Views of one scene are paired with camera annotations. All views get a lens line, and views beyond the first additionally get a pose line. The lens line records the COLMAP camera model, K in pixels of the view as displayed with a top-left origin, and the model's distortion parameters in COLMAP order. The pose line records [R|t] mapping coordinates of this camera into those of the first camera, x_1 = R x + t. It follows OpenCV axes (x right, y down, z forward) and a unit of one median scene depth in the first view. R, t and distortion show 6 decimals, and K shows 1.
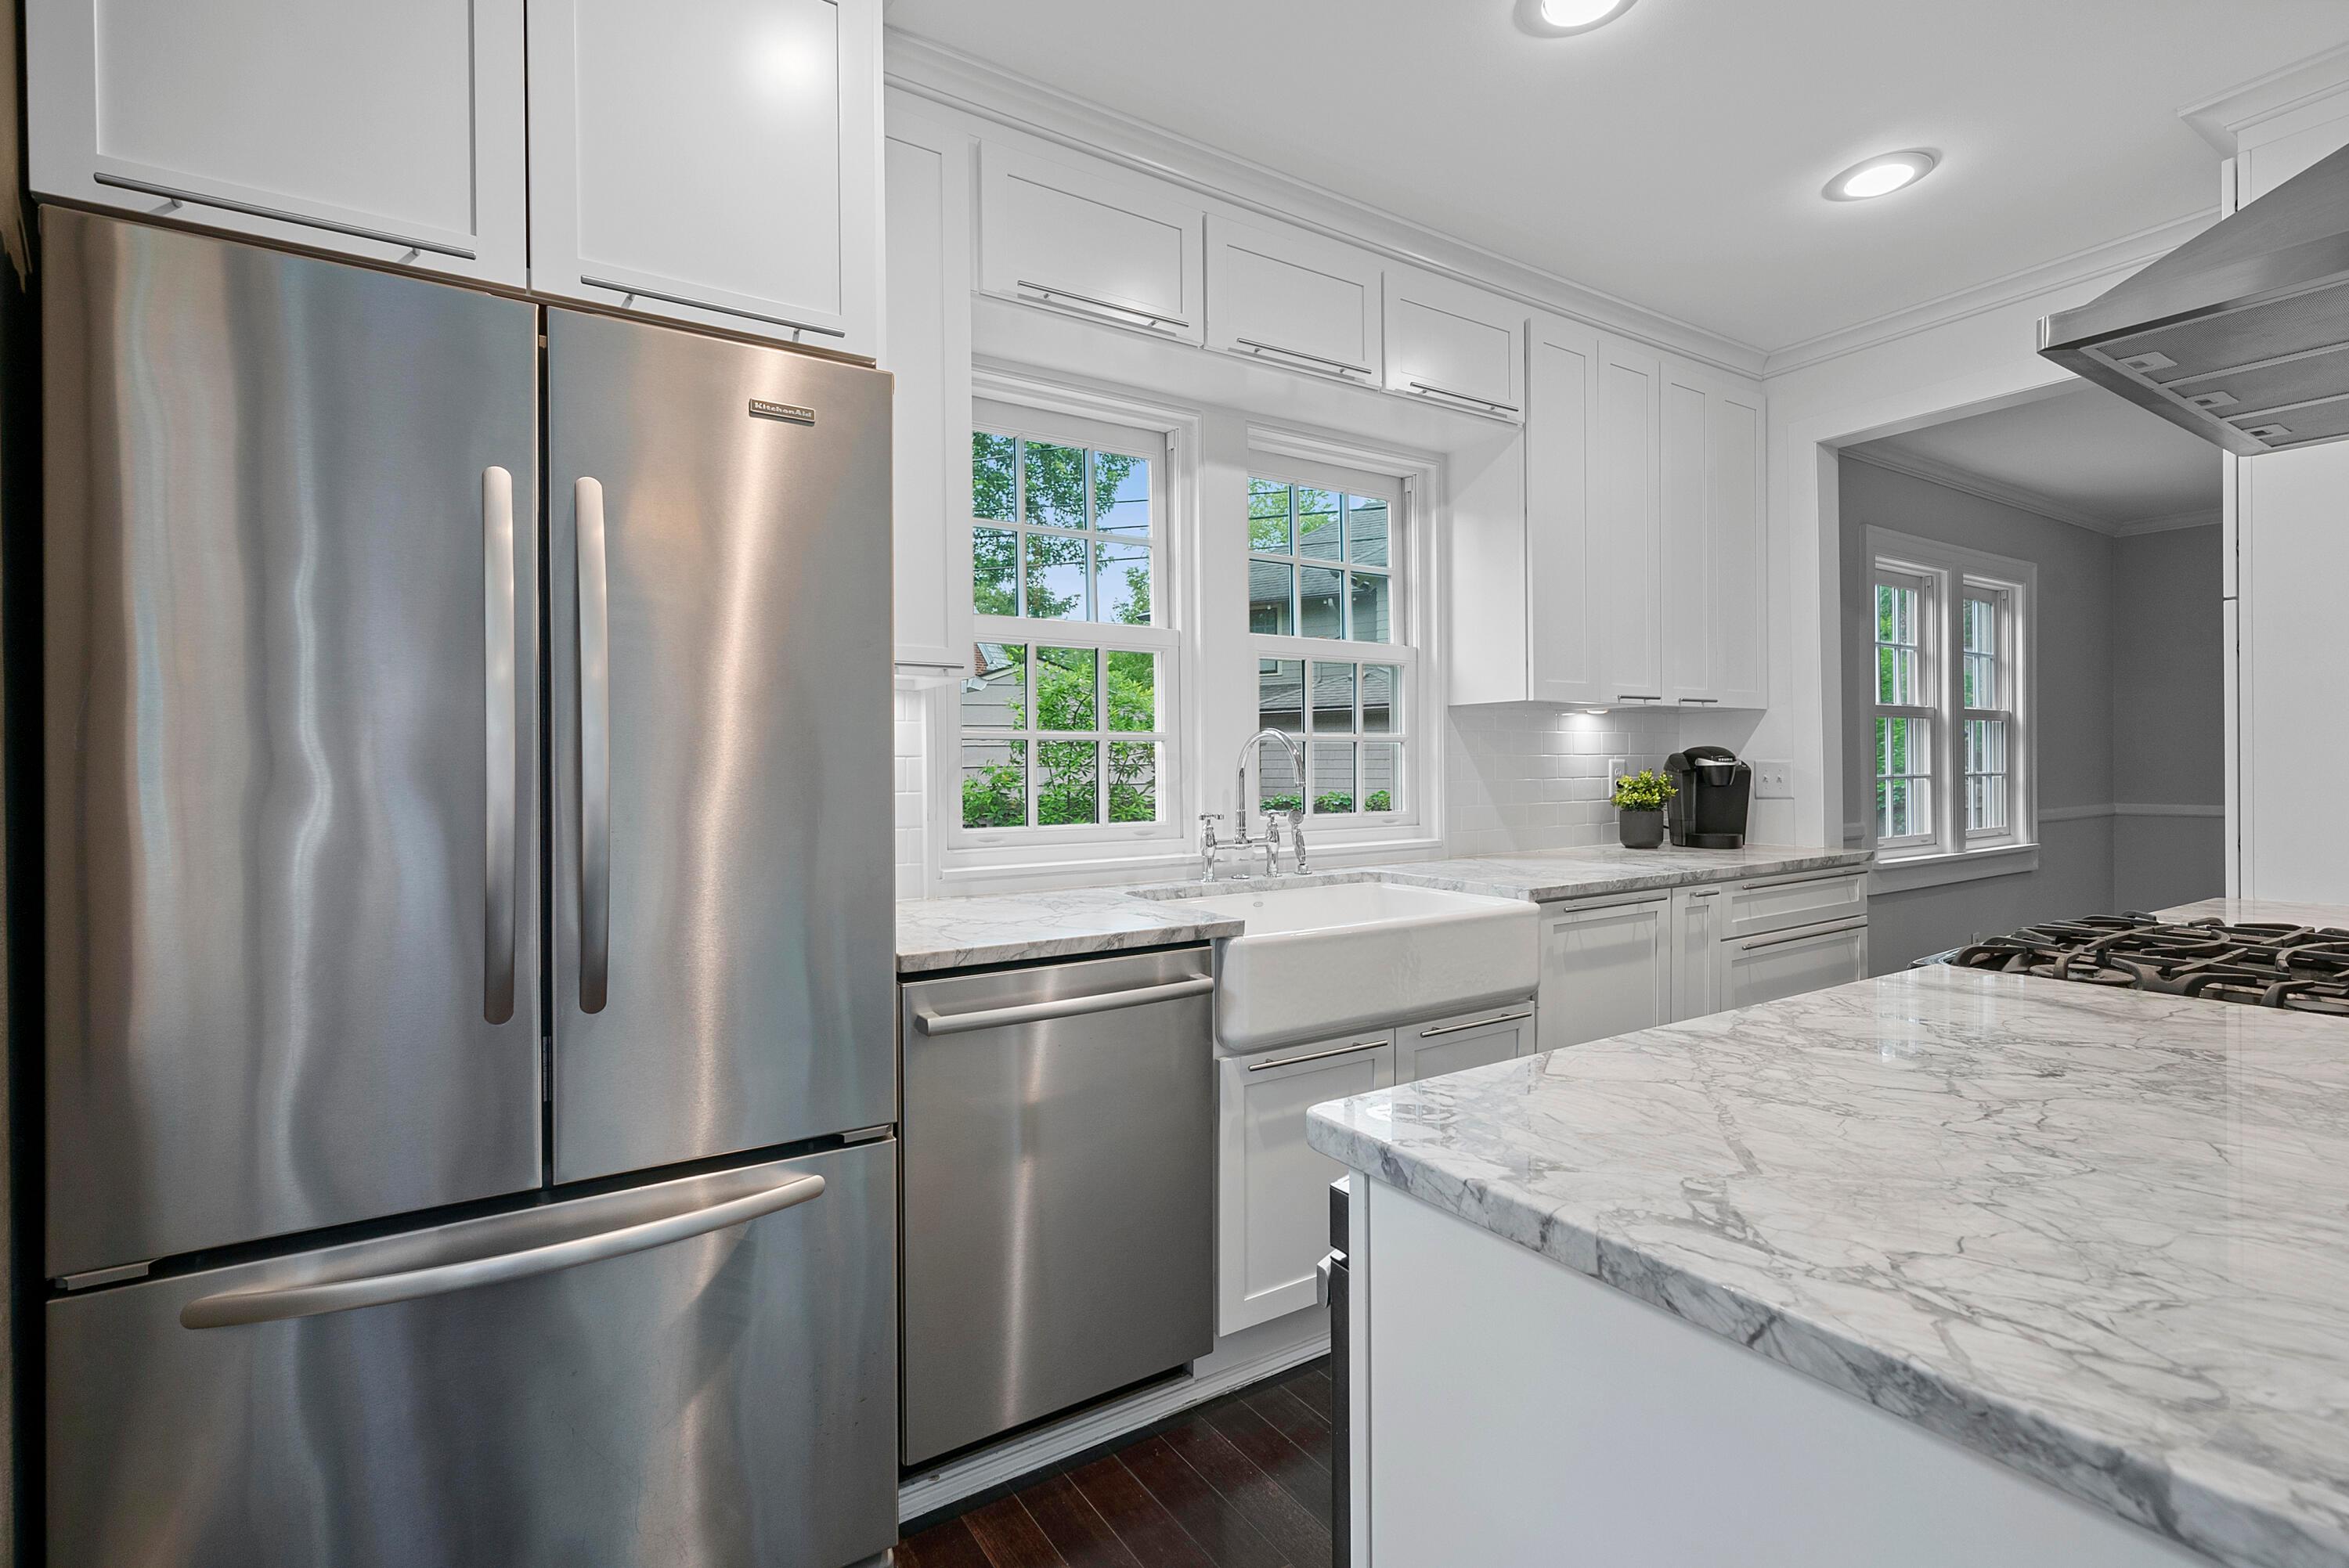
lens RADIAL K [[1012.2, 0, 1174.5], [0, 1012.2, 784.0], [0, 0, 1]] dist [-0.022903, -0.000045]
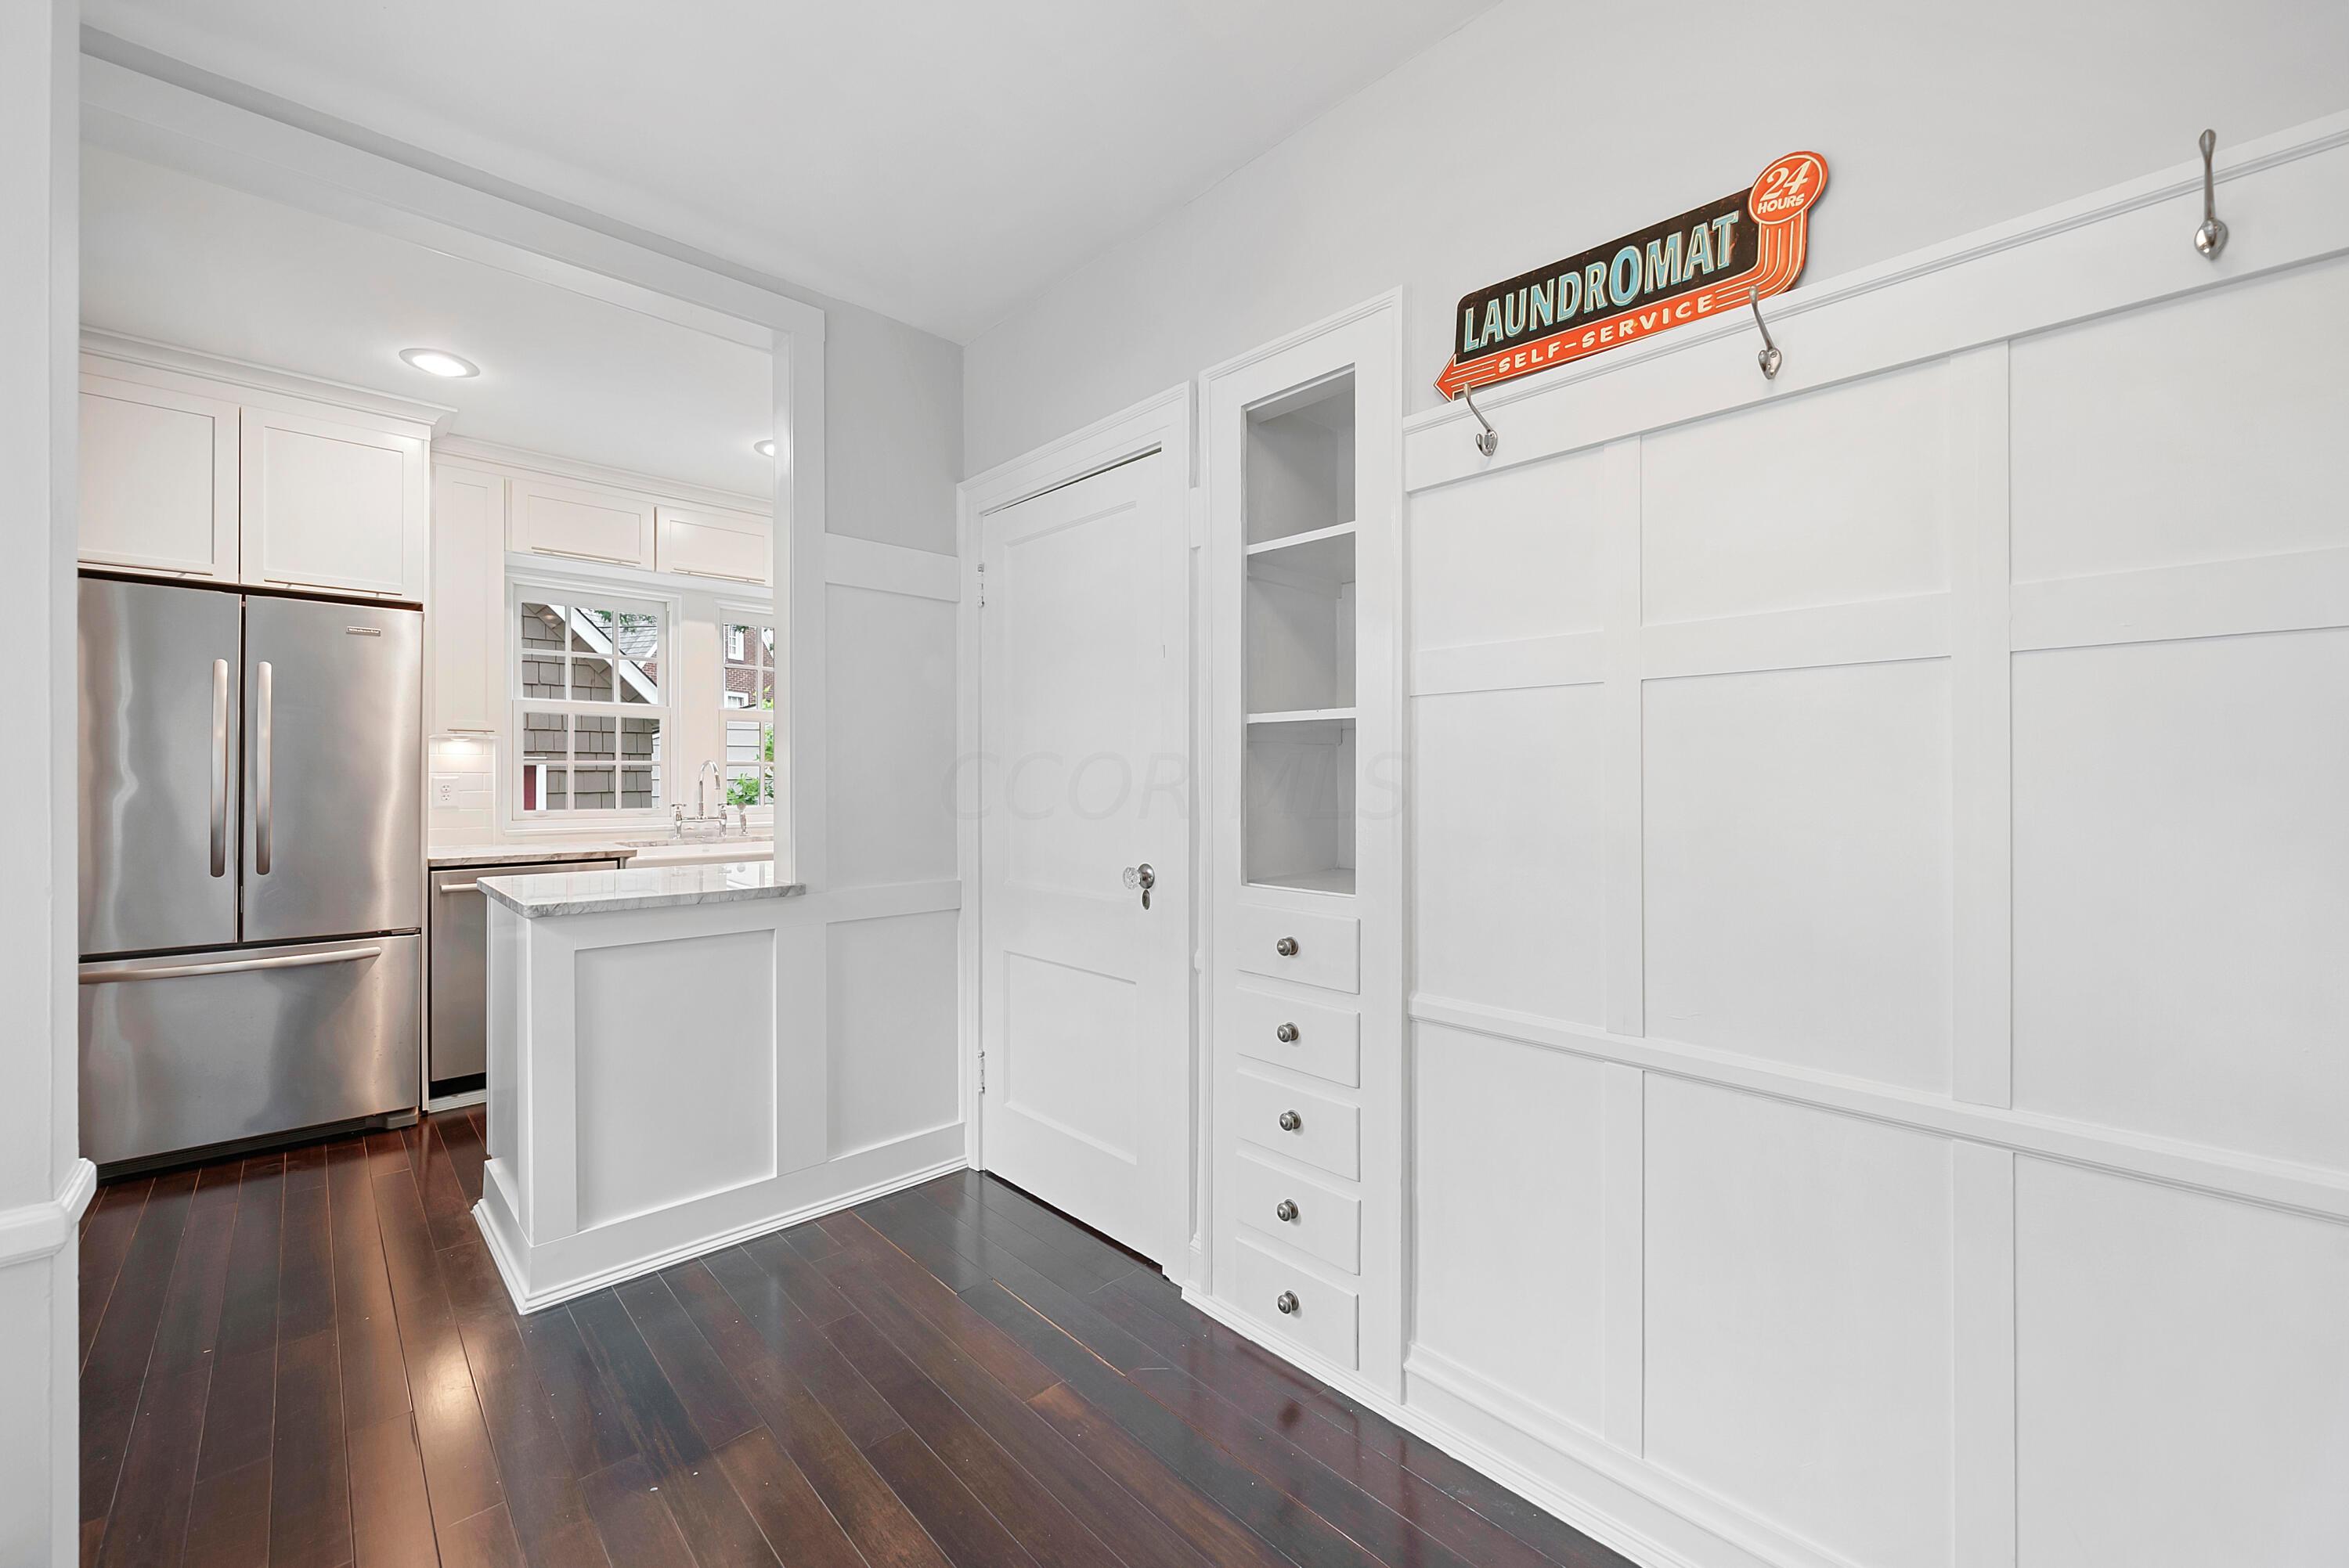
lens RADIAL K [[851.4, 0, 1174.5], [0, 851.4, 784.0], [0, 0, 1]] dist [0.000462, 0.000006]
pose [[0.967808, 0.015065, 0.251237, 0.730265], [-0.013416, 0.999876, -0.008276, -0.010941], [-0.251331, 0.004639, 0.967890, -1.098469]]
